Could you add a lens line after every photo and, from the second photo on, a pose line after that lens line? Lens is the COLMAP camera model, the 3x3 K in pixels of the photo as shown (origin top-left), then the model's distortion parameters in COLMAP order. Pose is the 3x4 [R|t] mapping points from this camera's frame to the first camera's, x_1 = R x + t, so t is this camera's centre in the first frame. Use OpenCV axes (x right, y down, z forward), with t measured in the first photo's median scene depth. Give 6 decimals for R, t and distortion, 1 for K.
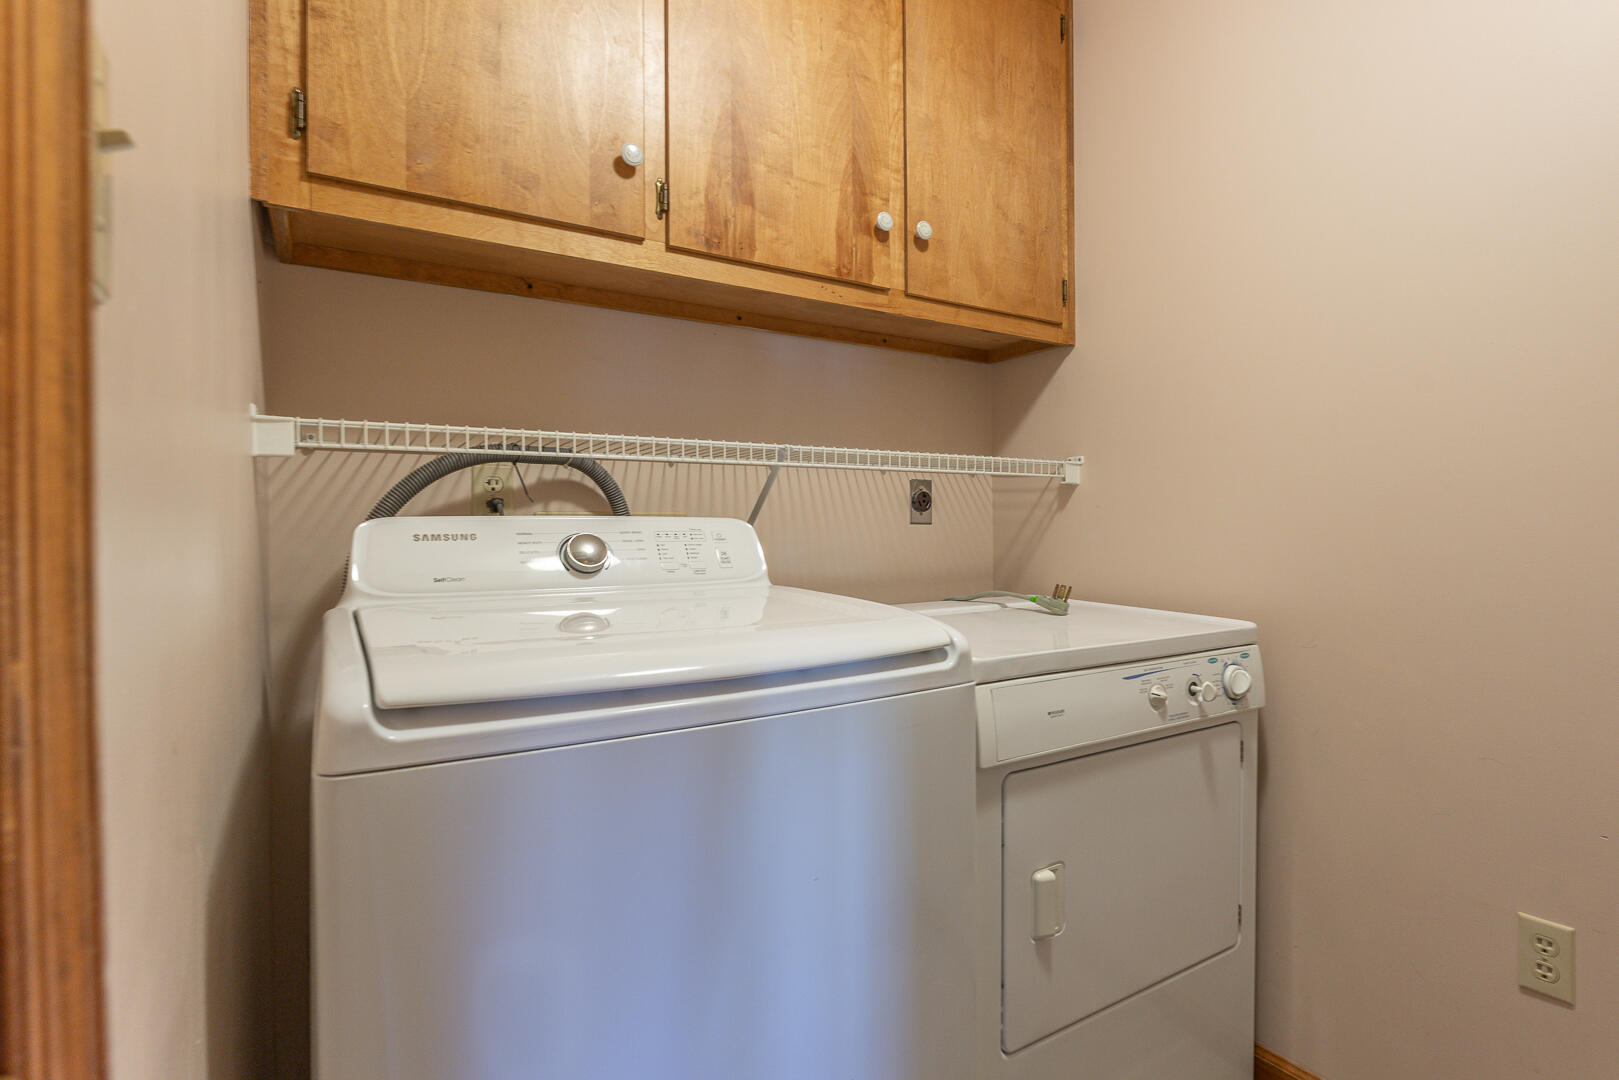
lens RADIAL K [[873.7, 0, 813.2], [0, 873.7, 532.2], [0, 0, 1]] dist [-0.003861, -0.000714]
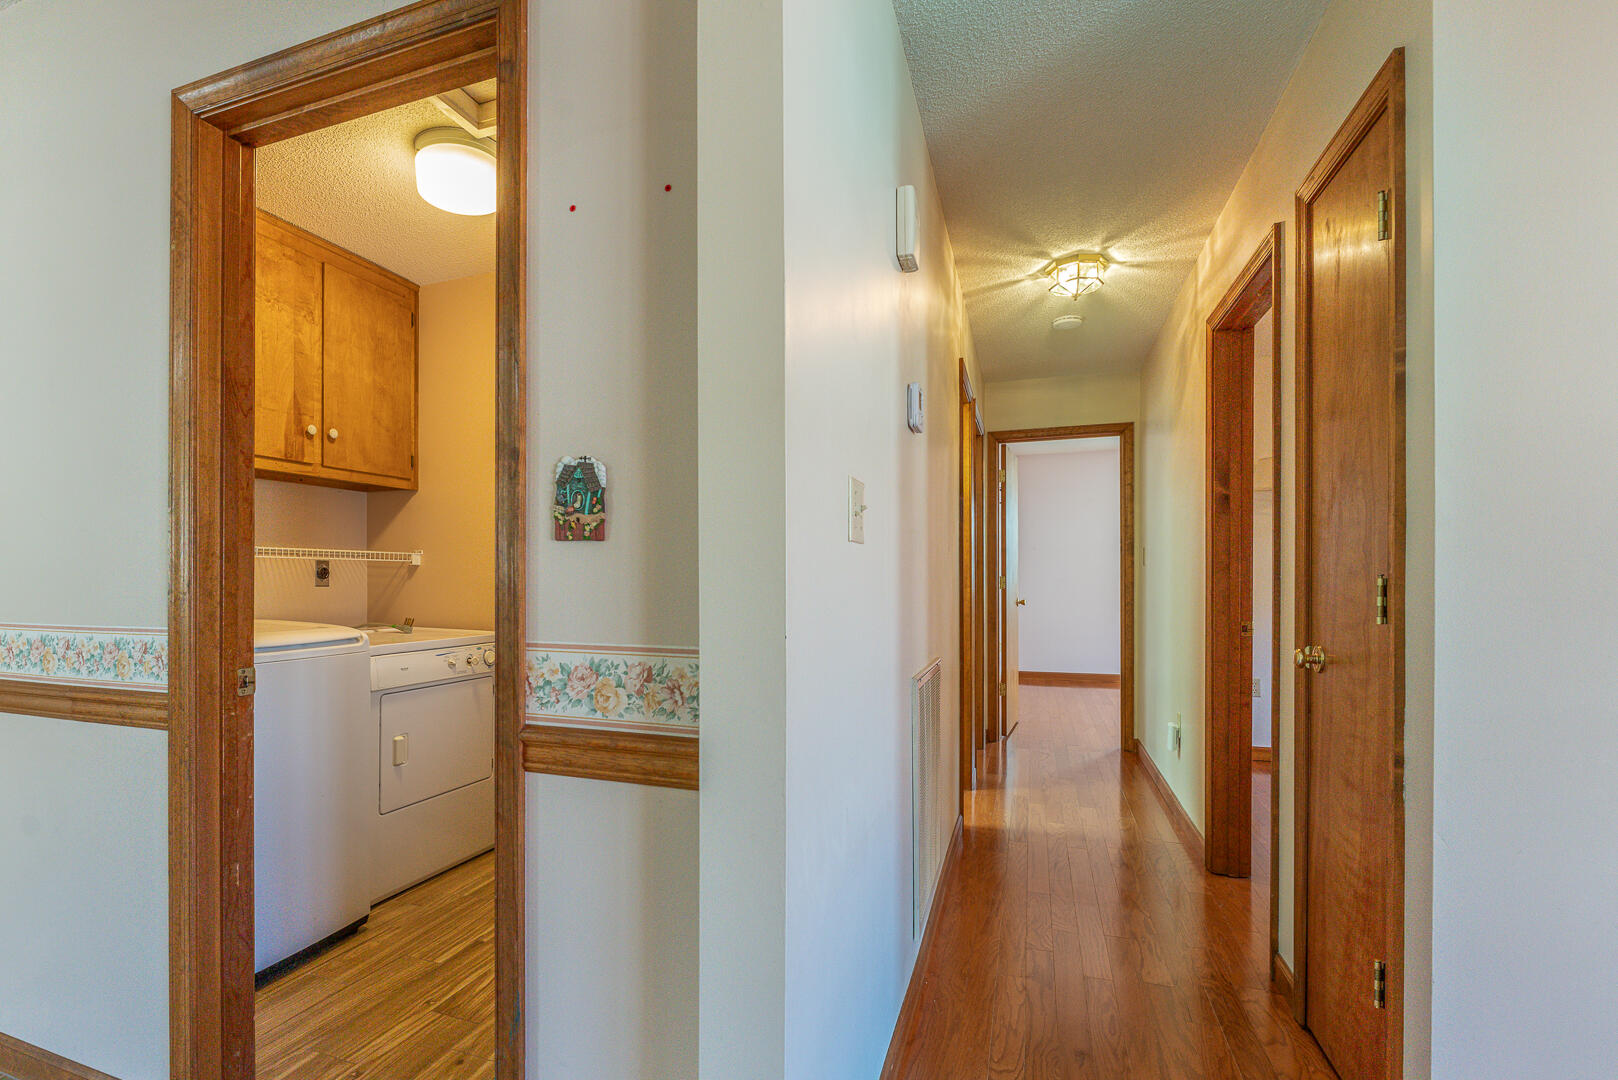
lens RADIAL K [[858.6, 0, 811.4], [0, 858.6, 573.8], [0, 0, 1]] dist [-0.002145, -0.000500]
pose [[0.760161, 0.010499, 0.649650, -0.301655], [-0.000895, 0.999885, -0.015112, -0.012308], [-0.649735, 0.010906, 0.760083, -1.127318]]
